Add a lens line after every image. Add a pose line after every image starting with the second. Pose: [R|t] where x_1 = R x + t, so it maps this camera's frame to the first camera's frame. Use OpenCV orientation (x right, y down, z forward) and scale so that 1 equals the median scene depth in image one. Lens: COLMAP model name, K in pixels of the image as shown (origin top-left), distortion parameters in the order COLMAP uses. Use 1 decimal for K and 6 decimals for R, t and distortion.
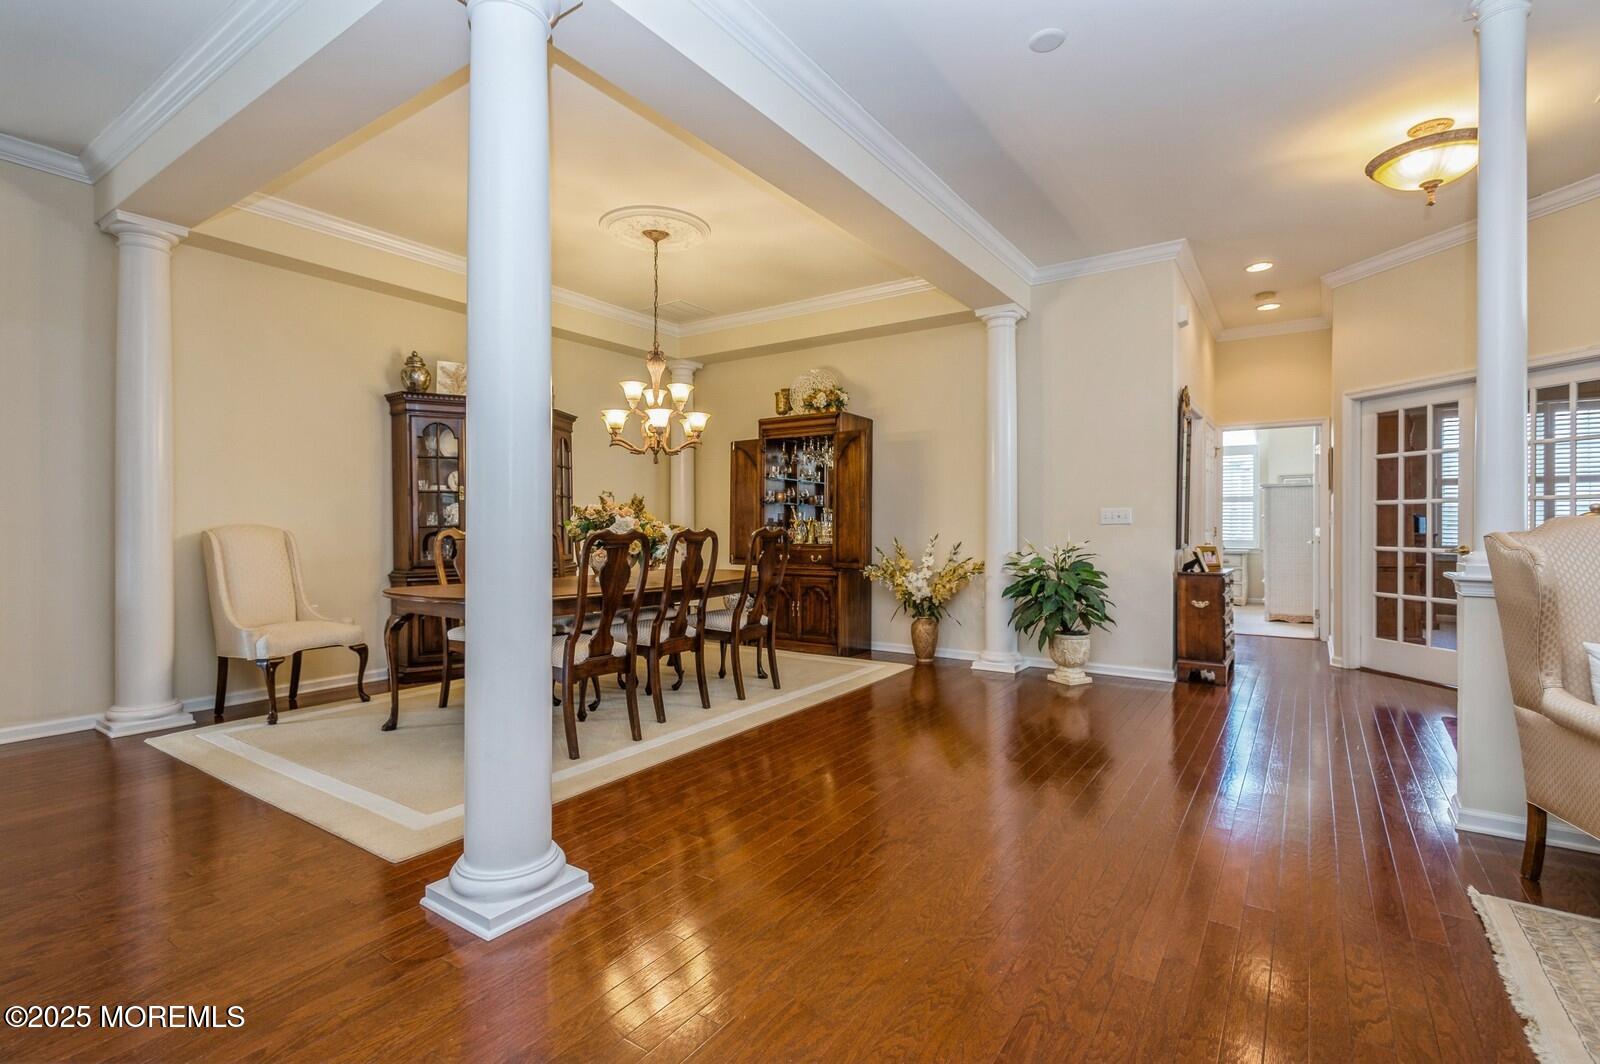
lens RADIAL K [[739.8, 0, 809.9], [0, 739.8, 525.3], [0, 0, 1]] dist [0.012045, -0.002540]
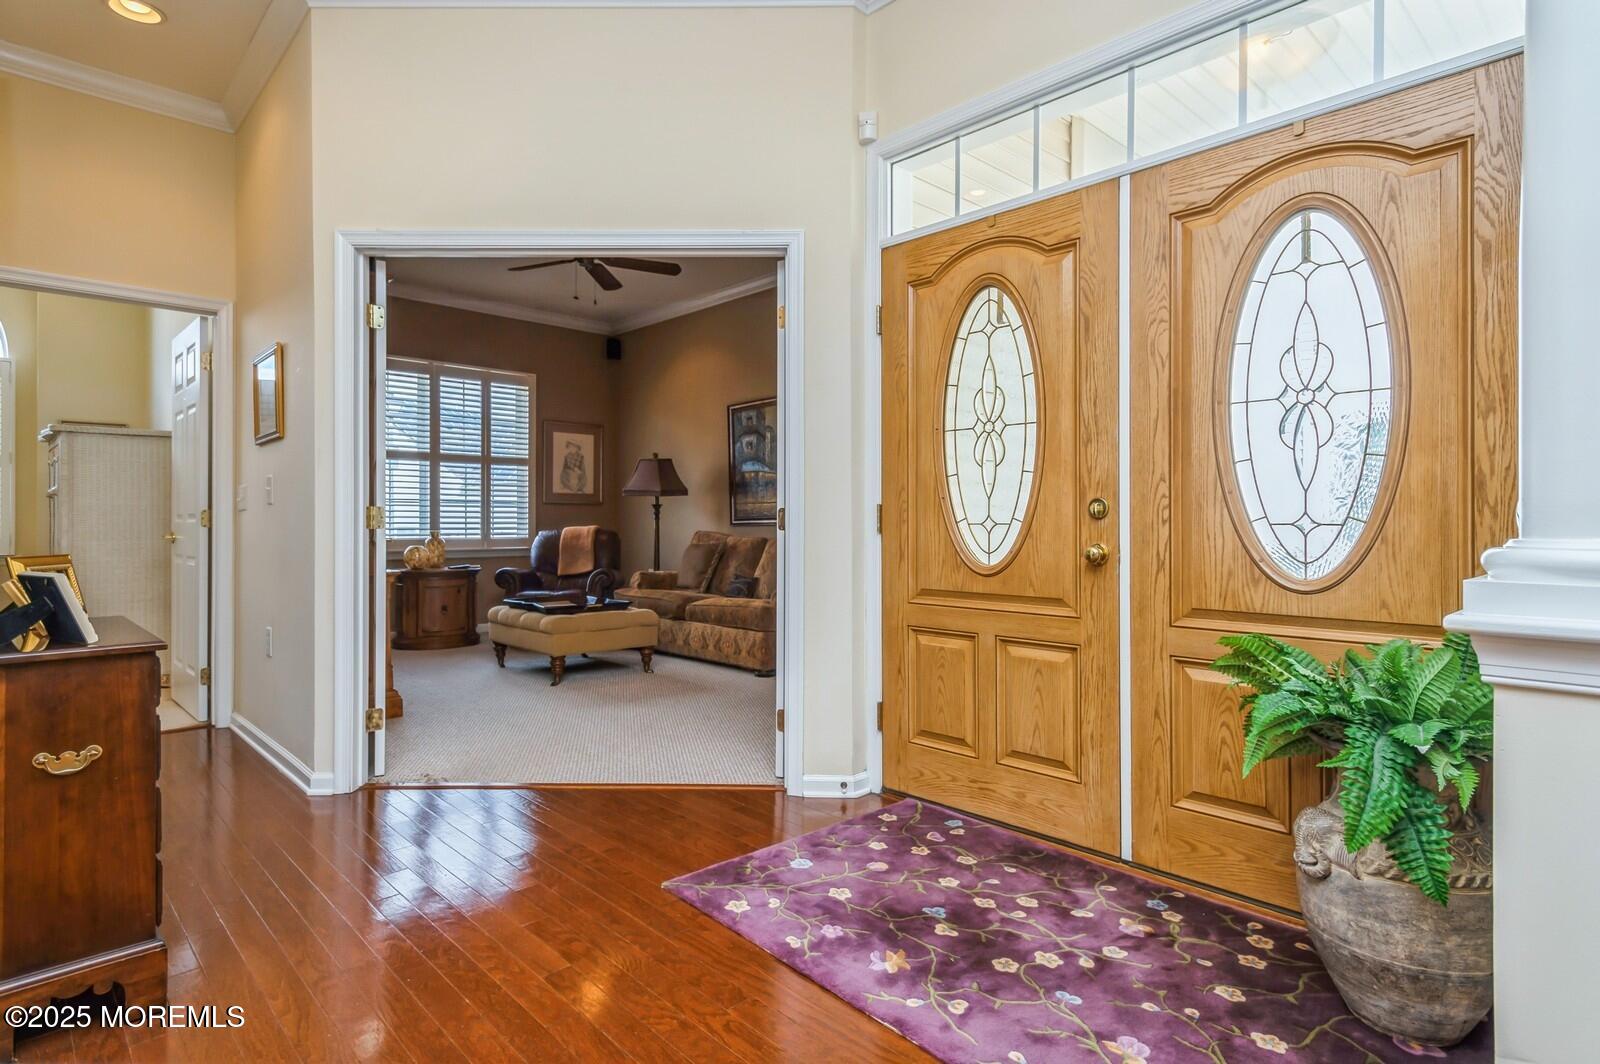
lens RADIAL K [[814.1, 0, 796.2], [0, 814.1, 525.4], [0, 0, 1]] dist [0.009190, 0.000113]
pose [[0.210378, -0.004382, 0.977610, 0.279718], [0.001265, 0.999990, 0.004210, 0.015010], [-0.977619, 0.000351, 0.210381, 0.664862]]
